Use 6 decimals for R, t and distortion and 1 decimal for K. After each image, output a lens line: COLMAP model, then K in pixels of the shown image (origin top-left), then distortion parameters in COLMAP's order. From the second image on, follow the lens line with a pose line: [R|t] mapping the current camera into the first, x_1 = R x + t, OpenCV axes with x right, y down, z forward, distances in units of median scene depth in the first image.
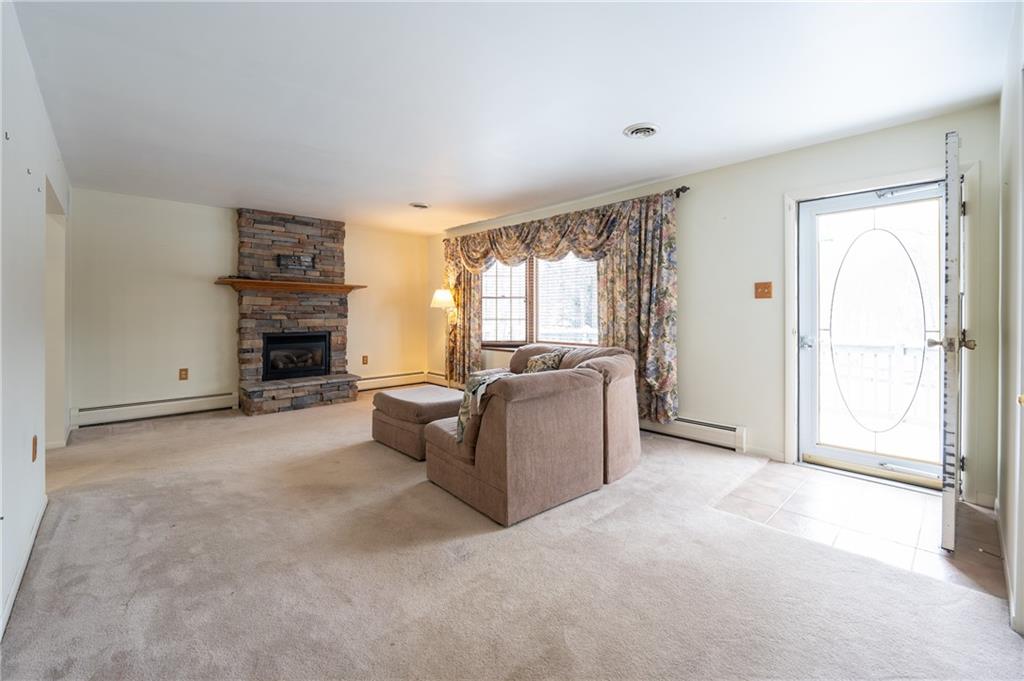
lens RADIAL K [[424.8, 0, 510.5], [0, 424.8, 315.9], [0, 0, 1]] dist [-0.013541, 0.000033]
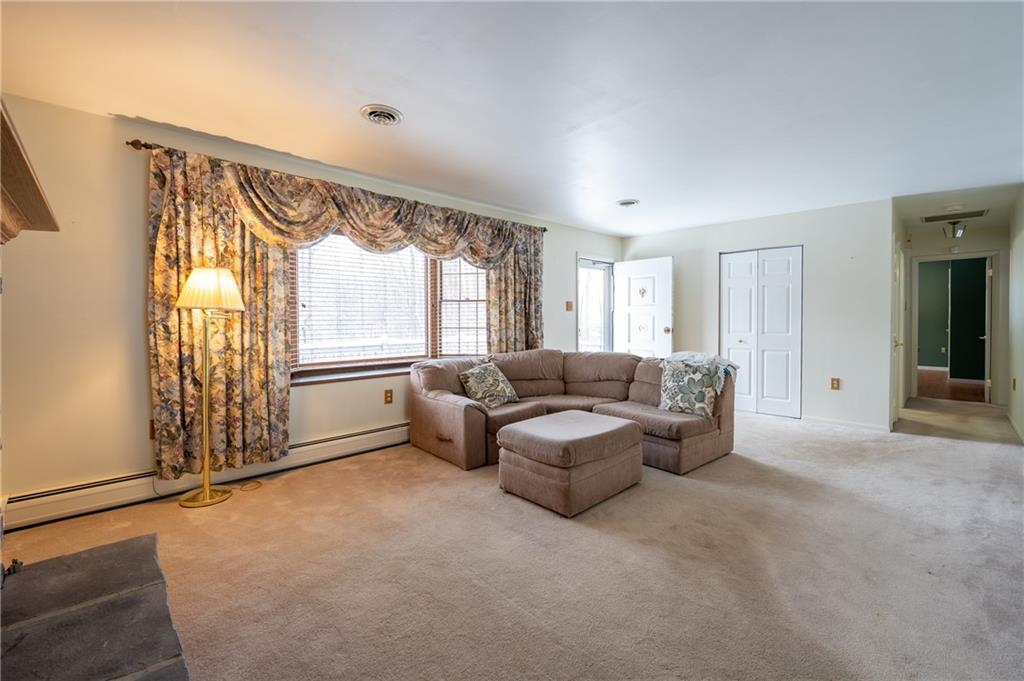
lens RADIAL K [[424.8, 0, 512.3], [0, 424.8, 330.6], [0, 0, 1]] dist [-0.013541, 0.000033]
pose [[-0.001697, -0.026614, 0.999644, -0.922431], [0.007251, 0.999619, 0.026626, -0.009518], [-0.999972, 0.007294, -0.001503, 1.050016]]
